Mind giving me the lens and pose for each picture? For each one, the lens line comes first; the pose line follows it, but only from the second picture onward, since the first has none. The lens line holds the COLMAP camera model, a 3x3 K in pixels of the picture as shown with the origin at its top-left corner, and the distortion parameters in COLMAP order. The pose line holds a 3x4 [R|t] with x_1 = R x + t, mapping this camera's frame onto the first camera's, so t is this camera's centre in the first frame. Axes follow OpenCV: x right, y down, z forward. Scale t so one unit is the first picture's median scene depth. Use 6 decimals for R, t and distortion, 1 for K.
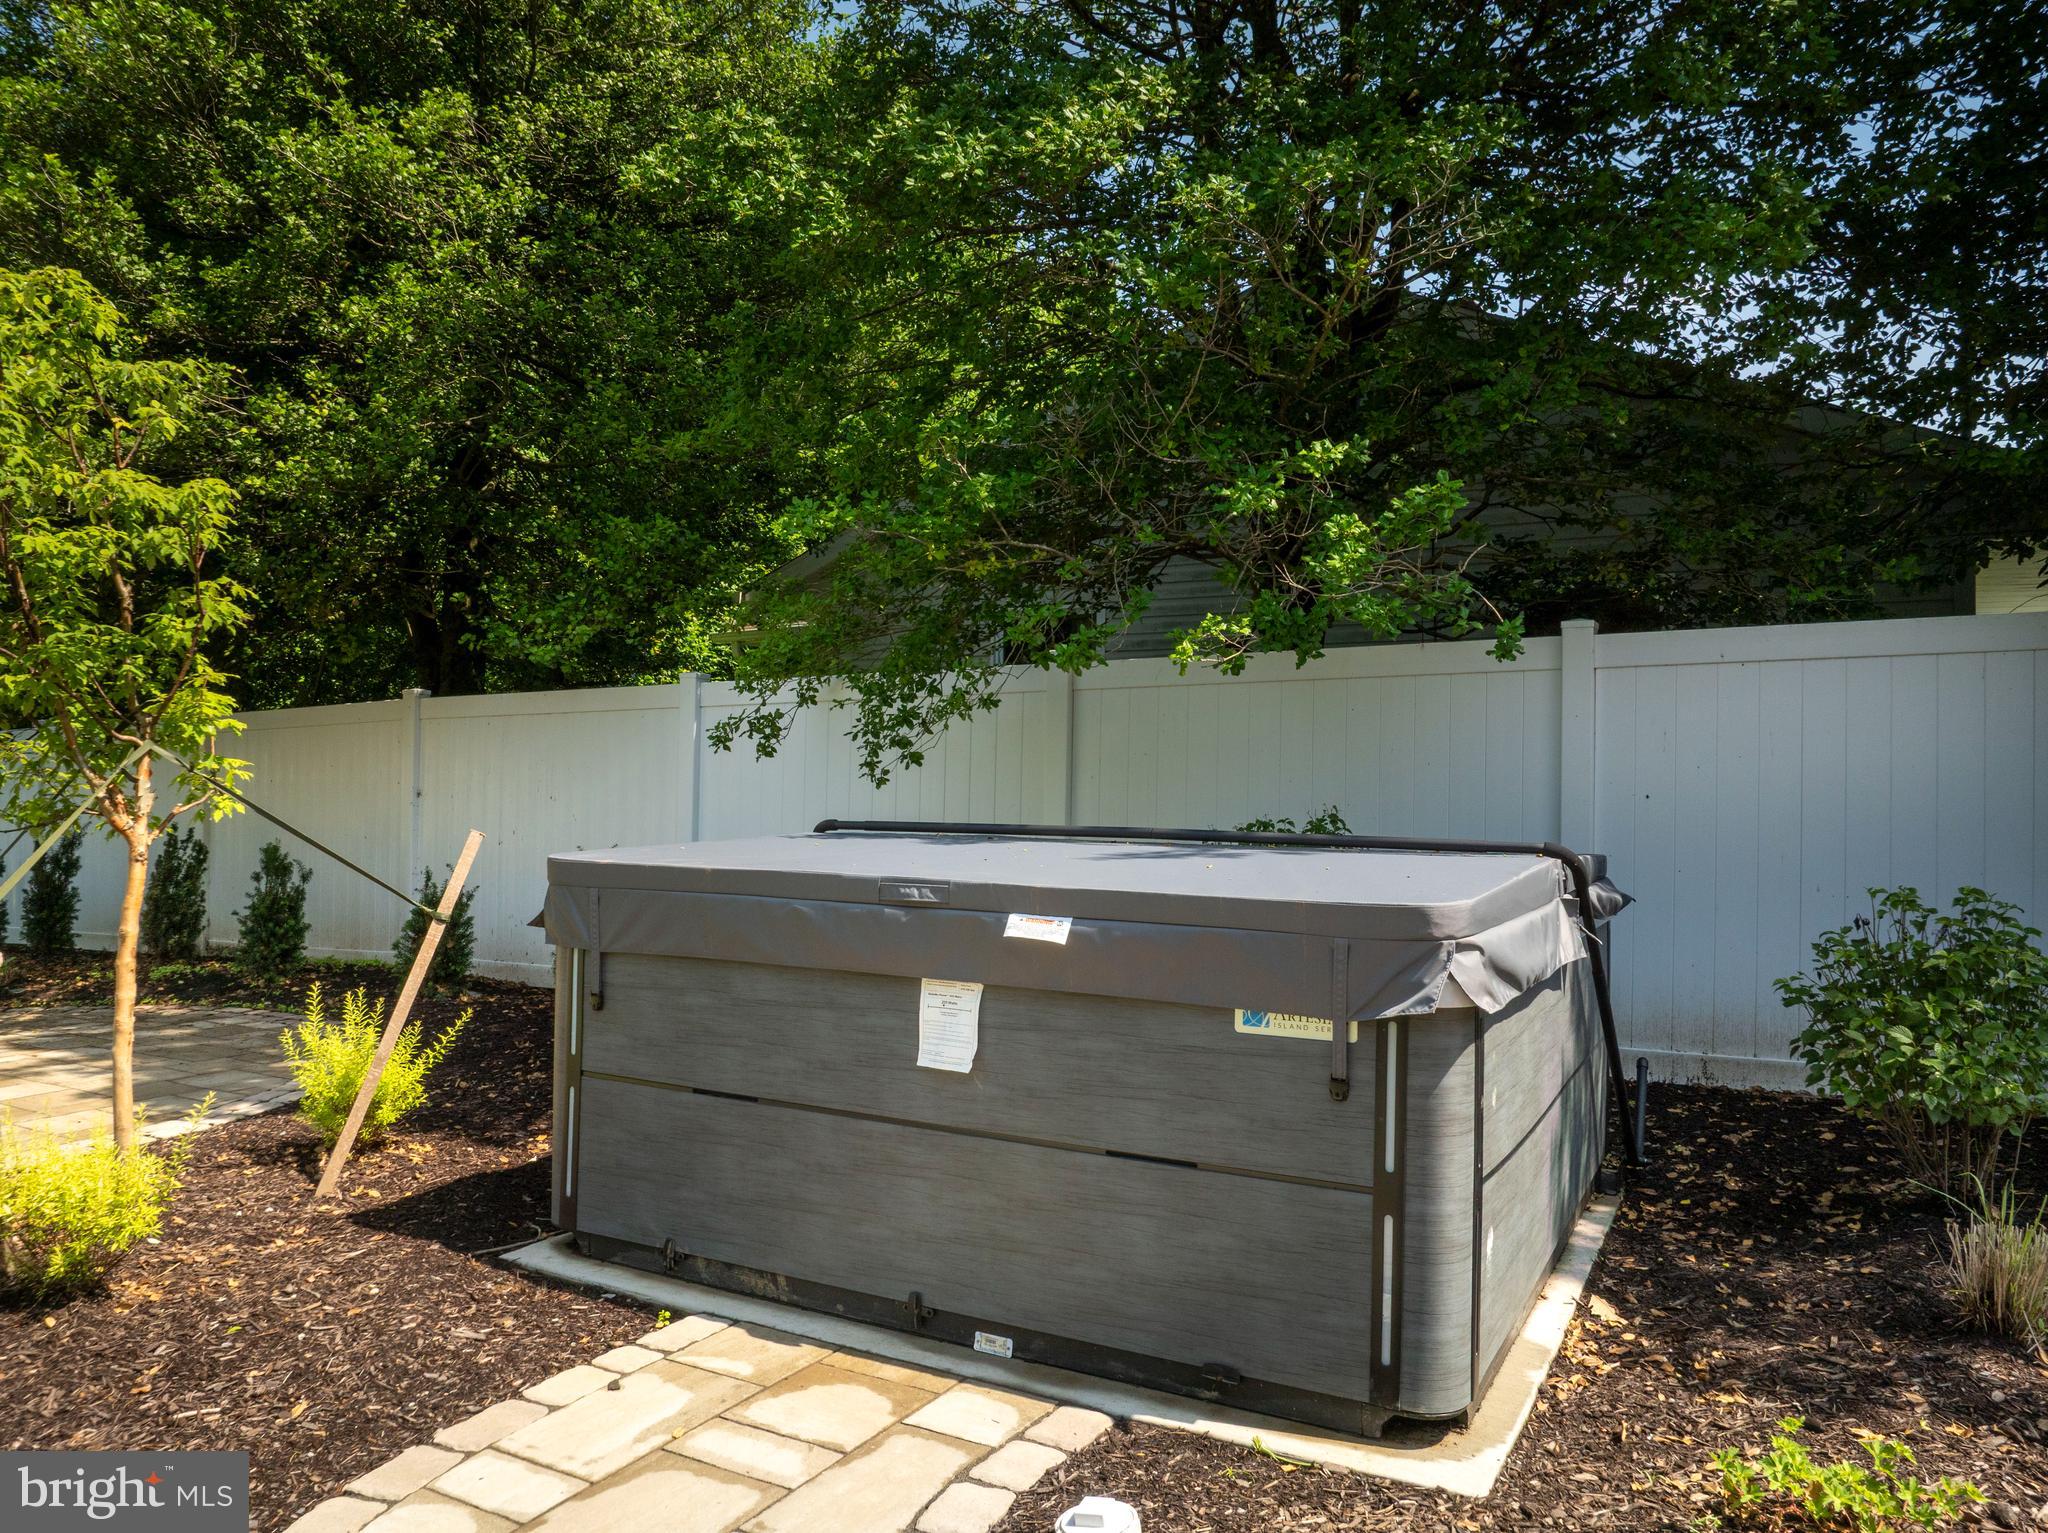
lens RADIAL K [[1437.9, 0, 1040.9], [0, 1437.9, 766.9], [0, 0, 1]] dist [-0.035049, -0.001441]
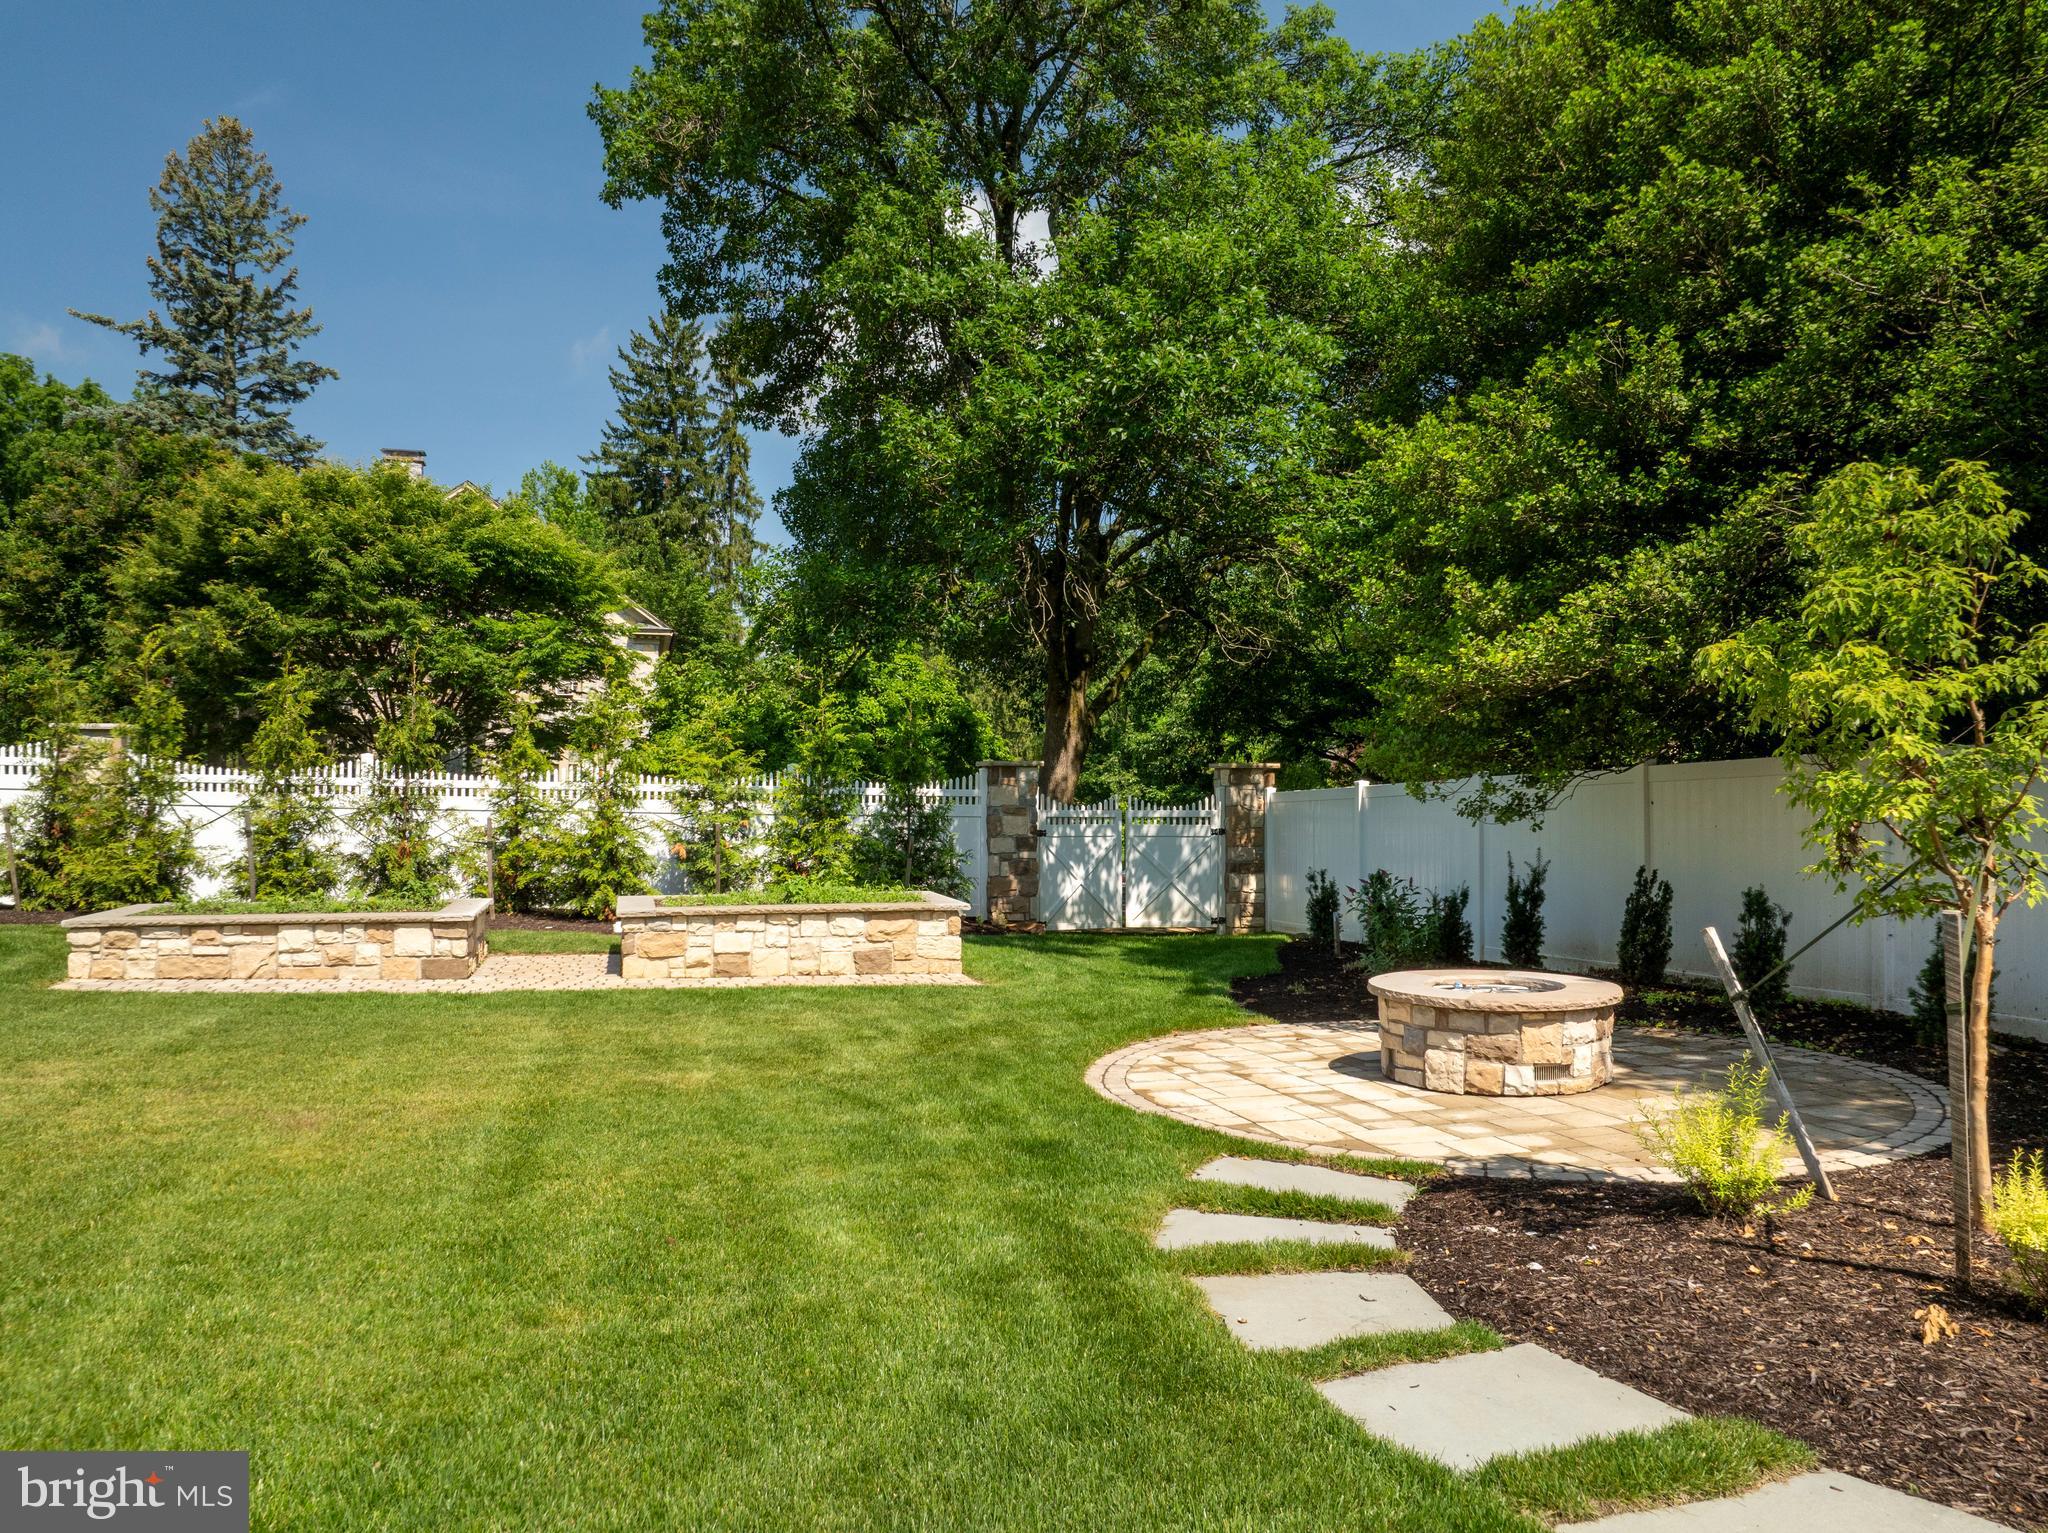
lens RADIAL K [[1437.9, 0, 1031.4], [0, 1437.9, 776.6], [0, 0, 1]] dist [-0.035049, -0.001441]
pose [[0.719825, -0.021025, -0.693838, -0.209814], [0.021936, 0.999731, -0.007537, -0.043393], [0.693809, -0.009795, 0.720092, -0.213216]]
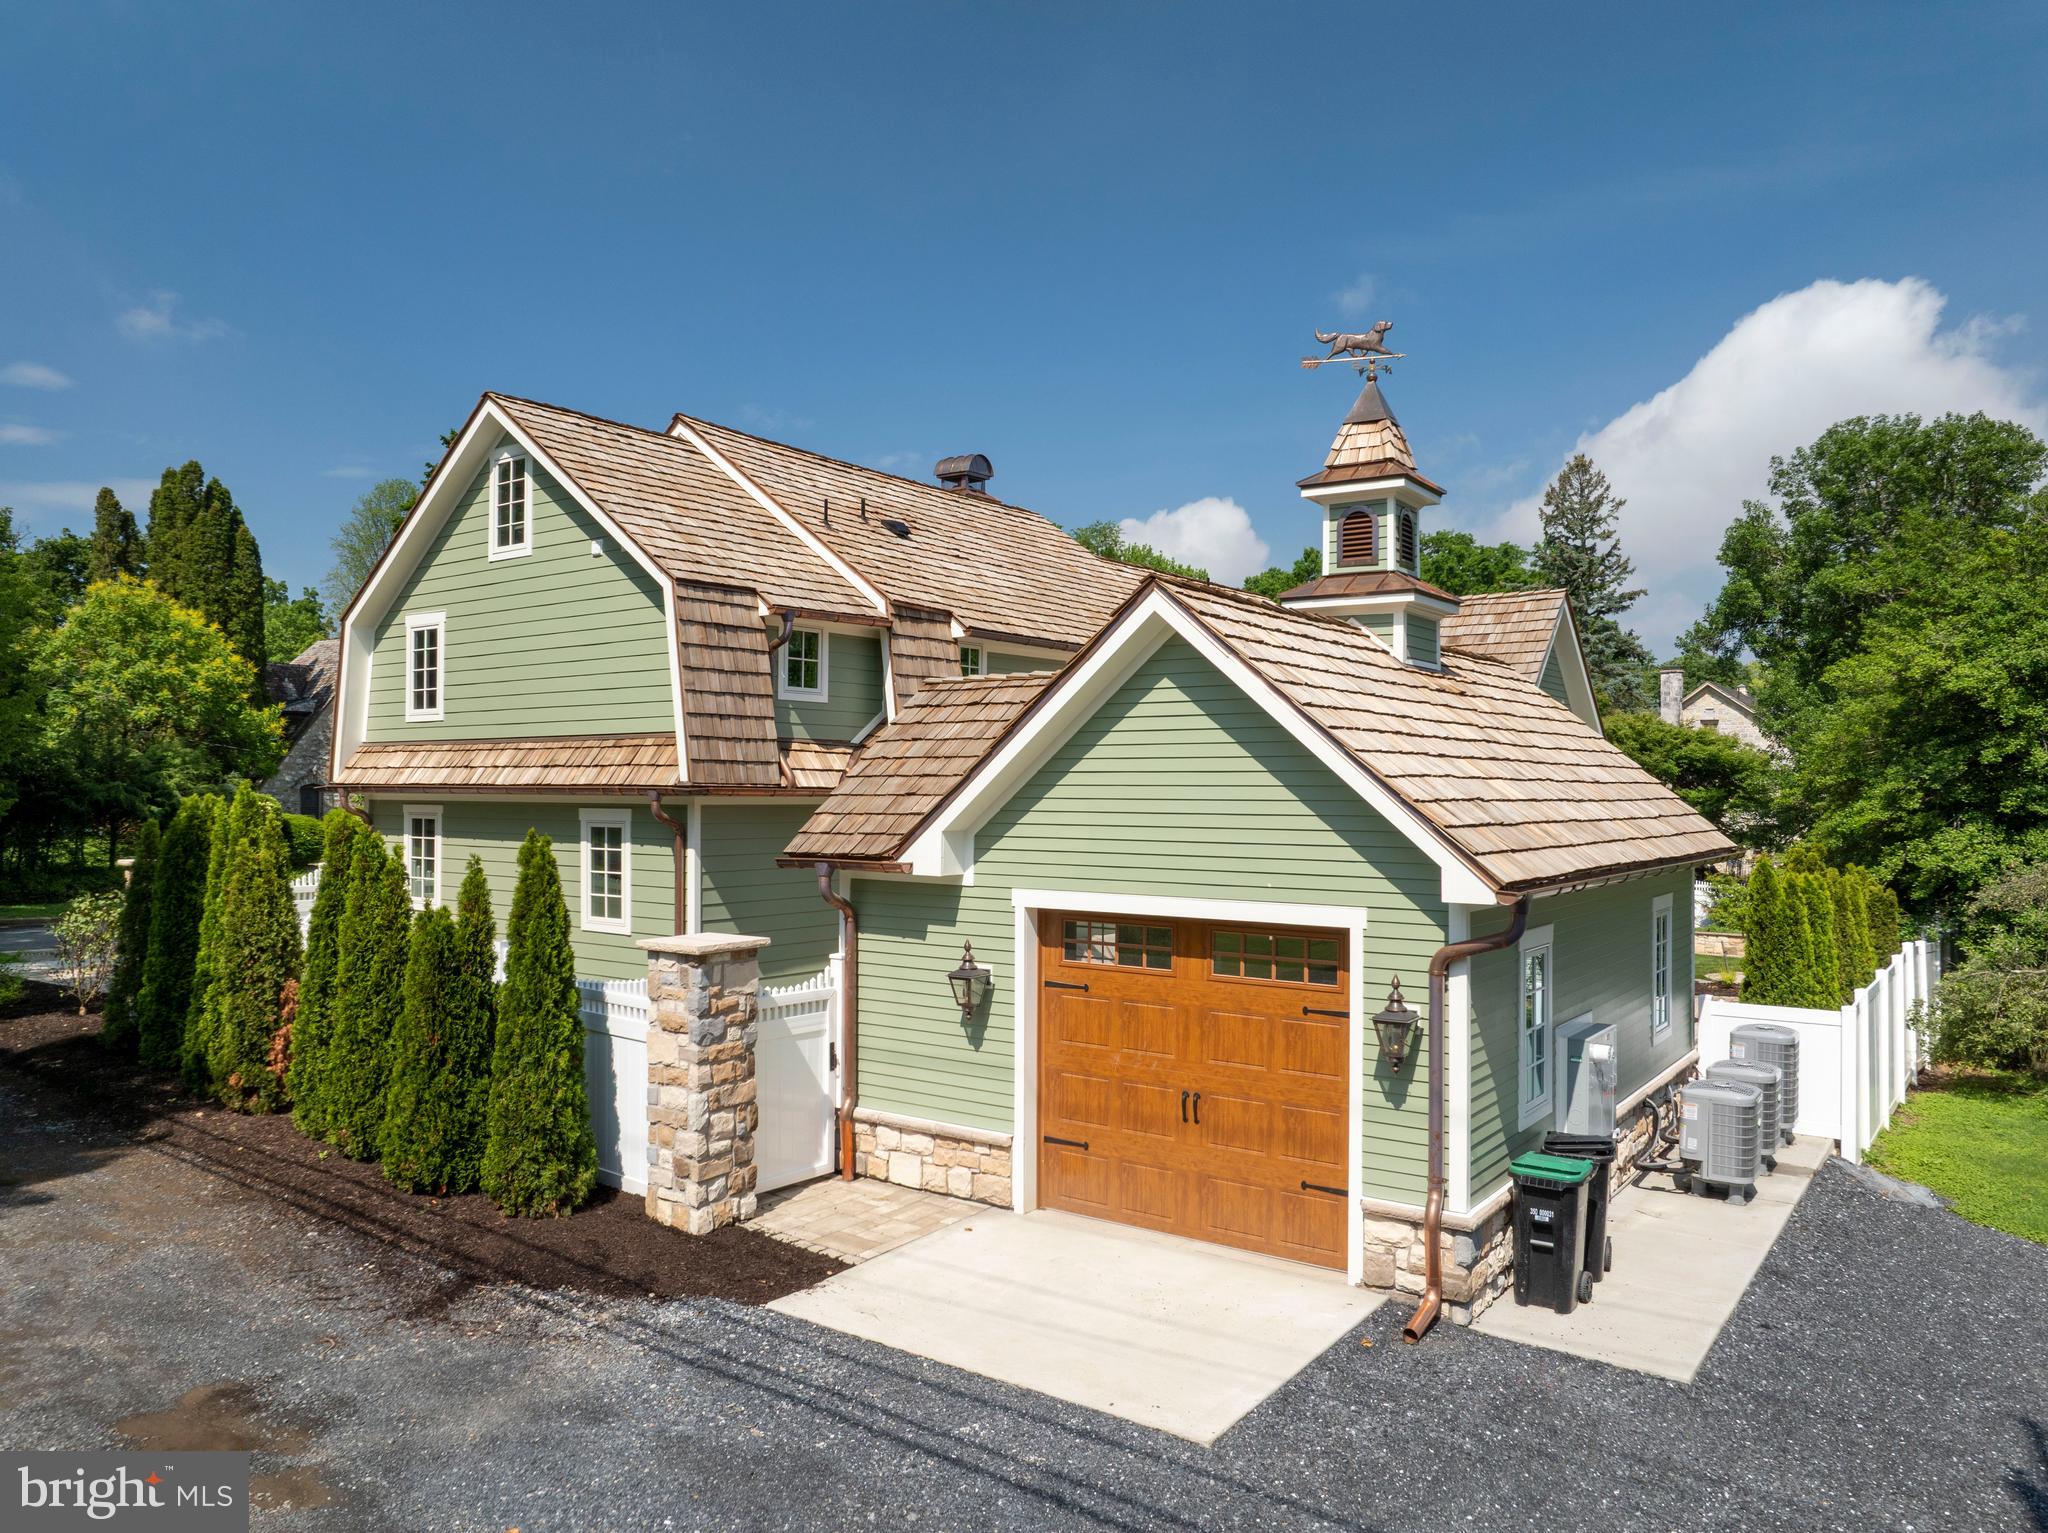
lens RADIAL K [[1437.9, 0, 1034.9], [0, 1437.9, 766.6], [0, 0, 1]] dist [-0.035049, -0.001441]
pose [[-0.100720, -0.035168, -0.994293, 6.580989], [0.014552, 0.999216, -0.036817, -0.576392], [0.994808, -0.018177, -0.100130, -1.810147]]
